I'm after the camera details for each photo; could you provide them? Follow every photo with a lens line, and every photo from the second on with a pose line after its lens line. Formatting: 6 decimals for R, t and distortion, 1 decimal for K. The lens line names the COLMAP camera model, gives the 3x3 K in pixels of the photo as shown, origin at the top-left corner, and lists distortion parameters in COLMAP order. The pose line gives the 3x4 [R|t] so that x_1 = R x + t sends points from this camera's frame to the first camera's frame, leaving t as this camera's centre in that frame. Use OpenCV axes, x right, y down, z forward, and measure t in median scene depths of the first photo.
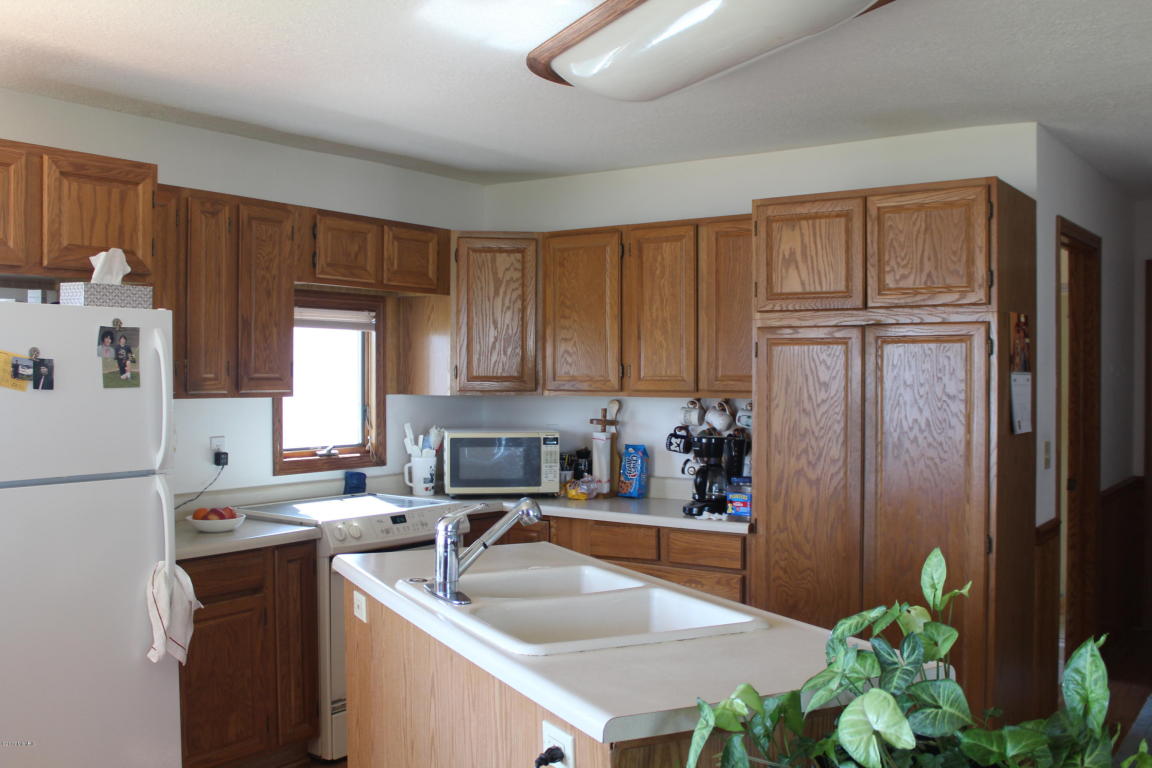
lens RADIAL K [[1114.5, 0, 567.5], [0, 1114.5, 377.6], [0, 0, 1]] dist [-0.074294, 0.000000]
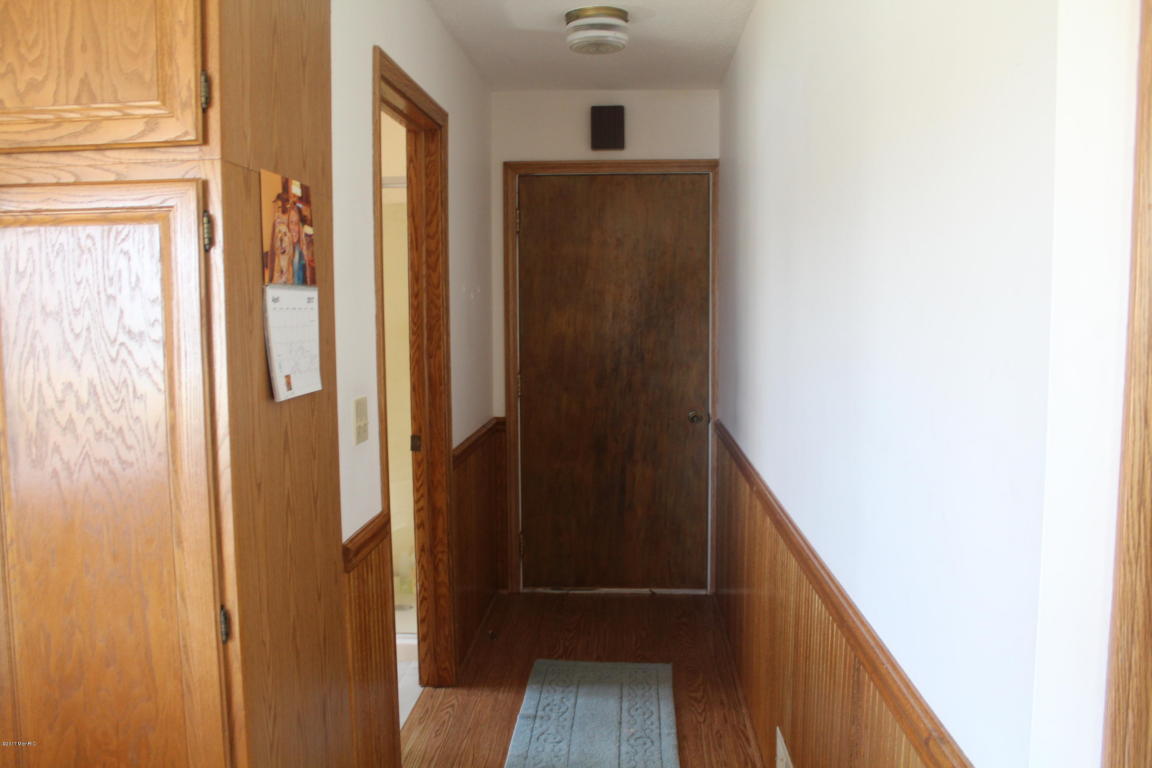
lens RADIAL K [[957.3, 0, 572.1], [0, 957.3, 393.5], [0, 0, 1]] dist [-0.160762, 0.124464]
pose [[0.850174, -0.057221, 0.523383, 0.288577], [0.011154, 0.995811, 0.090752, 0.007956], [-0.526383, -0.071318, 0.847251, 0.537116]]
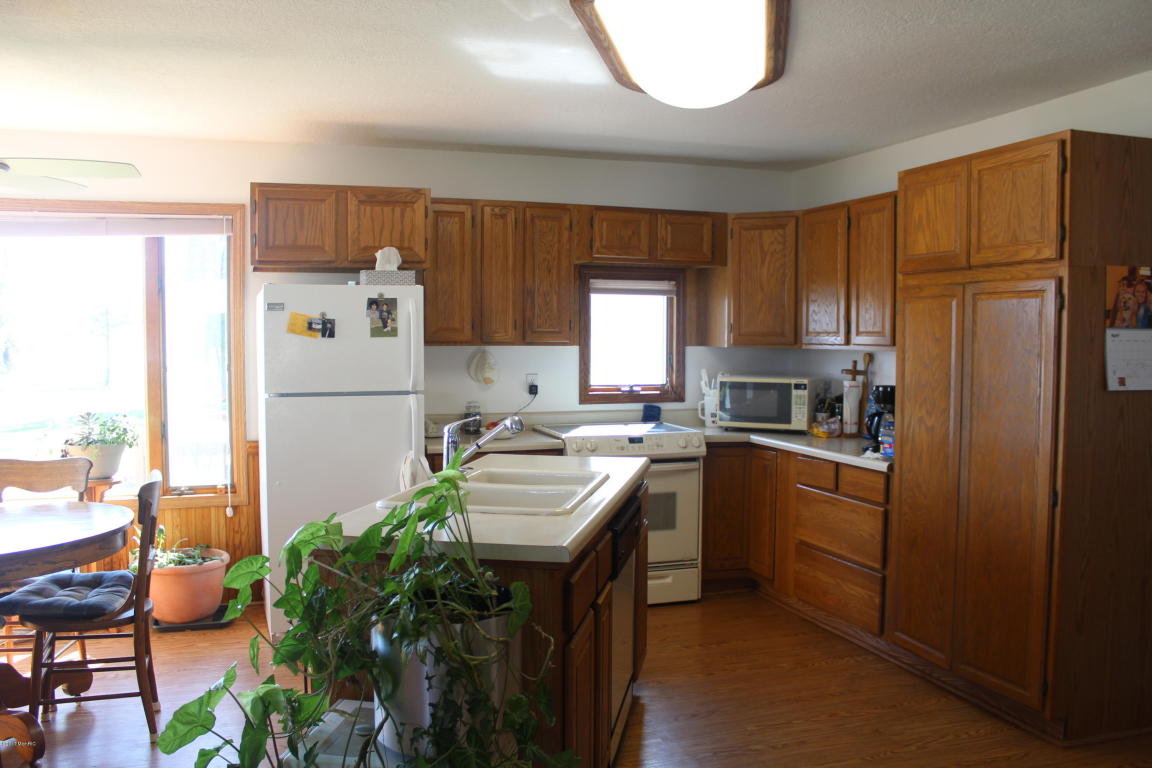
lens RADIAL K [[957.3, 0, 574.1], [0, 957.3, 380.0], [0, 0, 1]] dist [-0.160762, 0.124464]
pose [[0.811104, 0.029453, -0.584160, 0.497610], [-0.003757, 0.998973, 0.045151, 0.006882], [0.584890, -0.034428, 0.810381, 0.054924]]
